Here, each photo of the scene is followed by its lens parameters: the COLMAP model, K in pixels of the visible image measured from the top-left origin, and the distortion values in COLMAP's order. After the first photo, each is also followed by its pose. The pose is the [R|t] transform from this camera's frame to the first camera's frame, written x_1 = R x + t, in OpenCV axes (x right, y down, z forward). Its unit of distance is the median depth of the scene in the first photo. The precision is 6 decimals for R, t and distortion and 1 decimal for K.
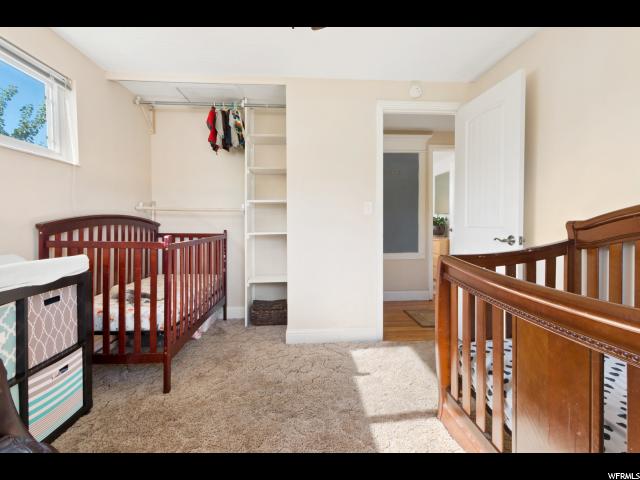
lens RADIAL K [[297.6, 0, 319.0], [0, 297.6, 235.0], [0, 0, 1]] dist [0.000813, -0.007745]
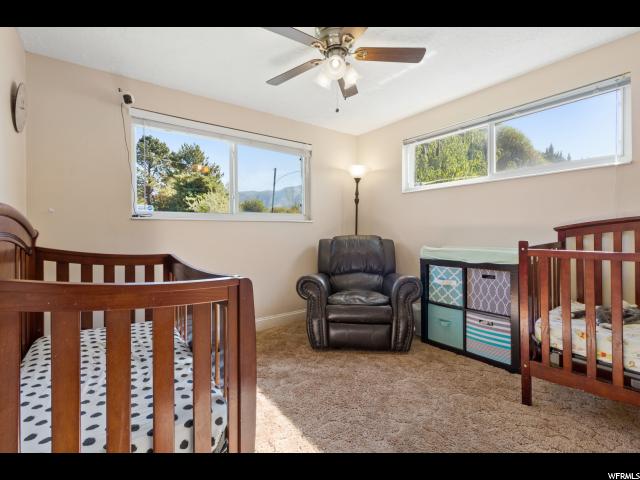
lens RADIAL K [[297.6, 0, 319.0], [0, 297.6, 235.0], [0, 0, 1]] dist [0.000813, -0.007745]
pose [[-0.841101, 0.008449, -0.540812, 0.710066], [-0.014019, 0.999201, 0.037414, -0.046434], [0.540696, 0.039051, -0.840311, 1.831334]]
